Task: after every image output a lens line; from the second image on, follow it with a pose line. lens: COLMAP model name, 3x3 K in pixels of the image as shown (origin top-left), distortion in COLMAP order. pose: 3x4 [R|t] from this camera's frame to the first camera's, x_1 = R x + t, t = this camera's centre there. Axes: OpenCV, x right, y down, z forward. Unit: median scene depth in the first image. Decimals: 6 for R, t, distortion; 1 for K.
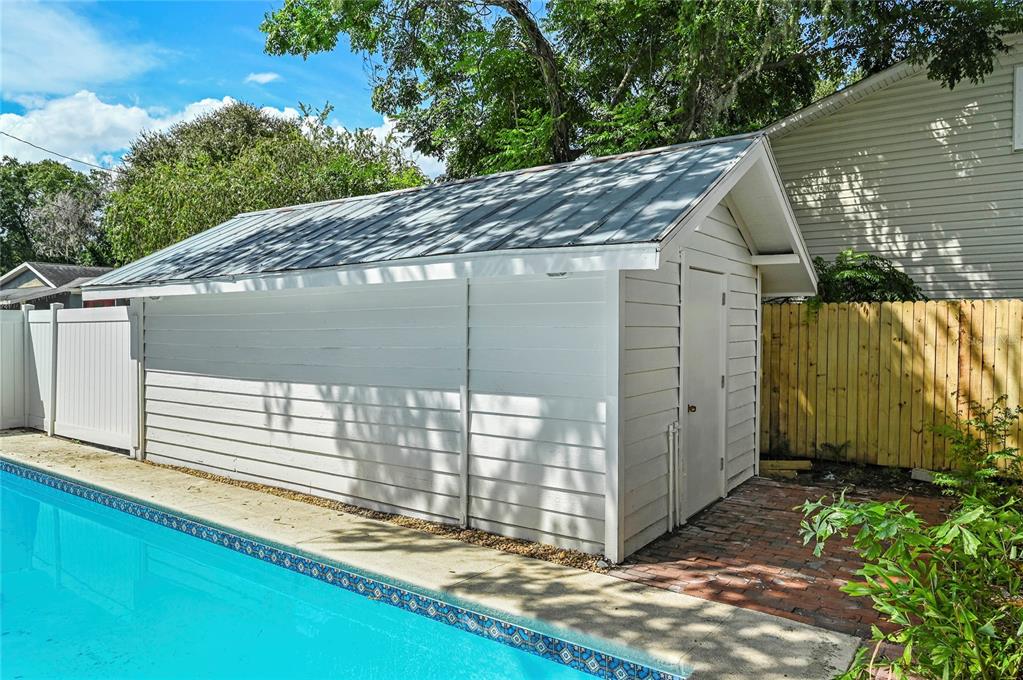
lens RADIAL K [[674.2, 0, 511.5], [0, 674.2, 340.0], [0, 0, 1]] dist [-0.001833, 0.002558]
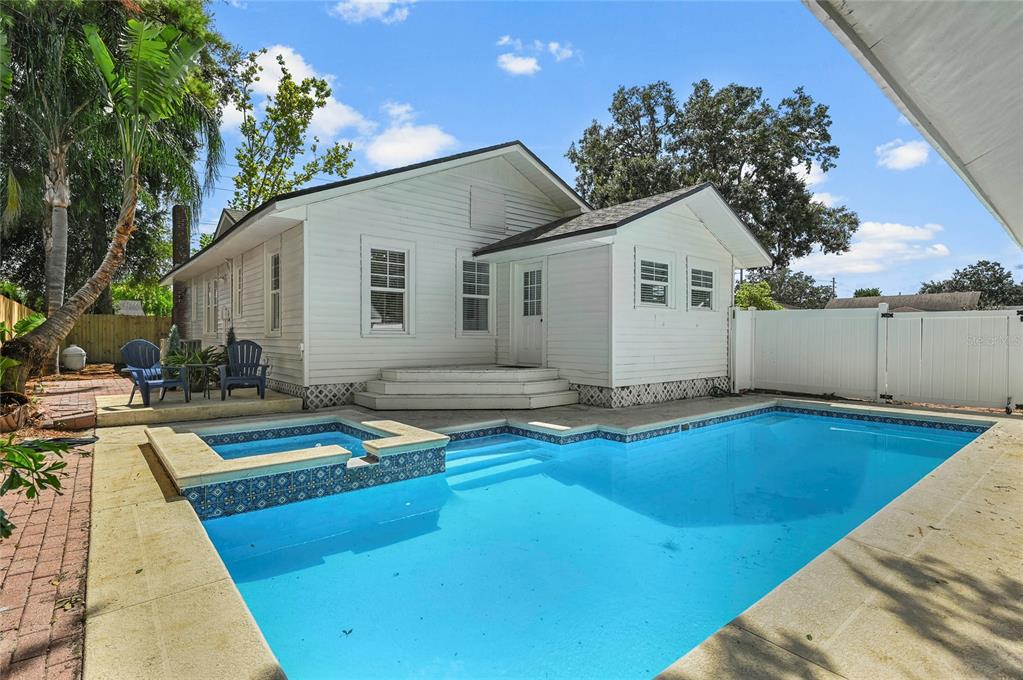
lens RADIAL K [[505.3, 0, 511.5], [0, 505.3, 340.0], [0, 0, 1]] dist [-0.001918, -0.000641]
pose [[-0.241954, 0.002675, -0.970284, 0.301874], [-0.026500, 0.999605, 0.009364, 0.047276], [0.969926, 0.027978, -0.241787, 0.568283]]
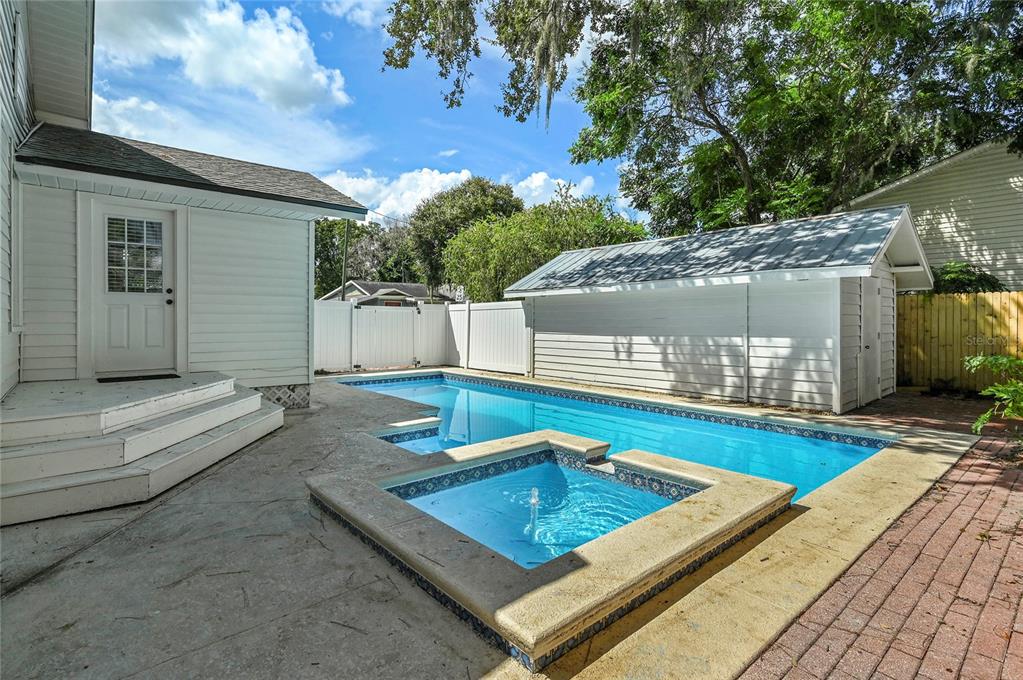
lens RADIAL K [[495.1, 0, 507.3], [0, 495.1, 319.6], [0, 0, 1]] dist [0.001918, 0.000123]
pose [[0.972157, -0.001513, -0.234327, -0.363519], [-0.004300, 0.999696, -0.024291, 0.054949], [0.234293, 0.024623, 0.971854, -0.573282]]
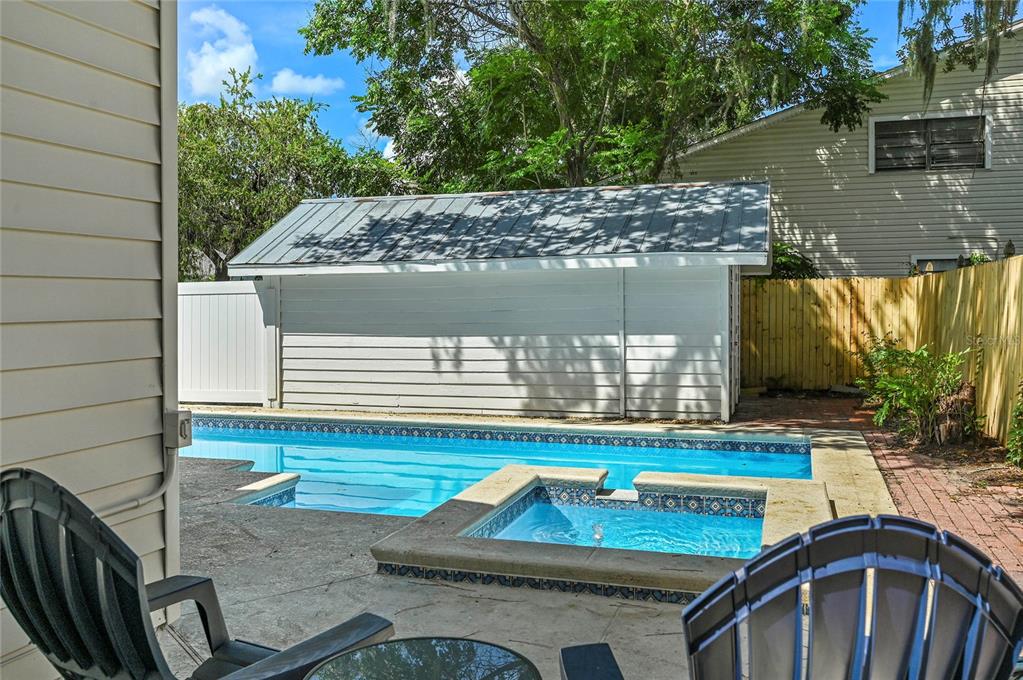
lens RADIAL K [[899.6, 0, 497.5], [0, 899.6, 319.4], [0, 0, 1]] dist [0.002176, 0.006547]
pose [[0.950827, -0.011695, 0.309501, -0.881809], [0.012891, 0.999915, -0.001820, 0.034426], [-0.309453, 0.005720, 0.950898, -0.844468]]
